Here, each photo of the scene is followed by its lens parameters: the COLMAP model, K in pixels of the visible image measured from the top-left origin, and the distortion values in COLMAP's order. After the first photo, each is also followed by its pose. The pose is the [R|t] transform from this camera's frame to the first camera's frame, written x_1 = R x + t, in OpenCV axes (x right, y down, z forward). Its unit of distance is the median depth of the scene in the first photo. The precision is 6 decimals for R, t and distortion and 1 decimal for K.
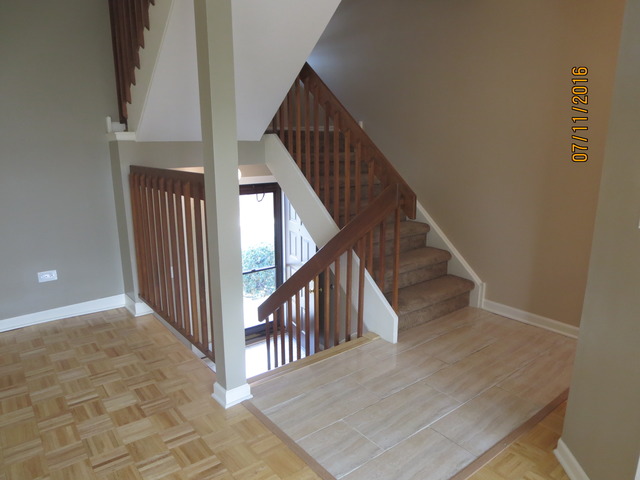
lens RADIAL K [[447.7, 0, 317.5], [0, 447.7, 239.7], [0, 0, 1]] dist [-0.040199, 0.012431]
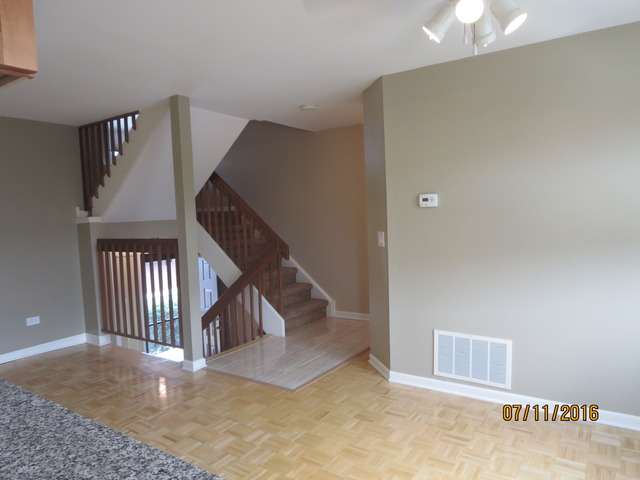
lens RADIAL K [[447.7, 0, 320.5], [0, 447.7, 243.0], [0, 0, 1]] dist [-0.040199, 0.012431]
pose [[0.951164, -0.053109, 0.304084, -0.160590], [0.100760, 0.984548, -0.143221, 0.126359], [-0.291779, 0.166866, 0.941818, -0.573473]]
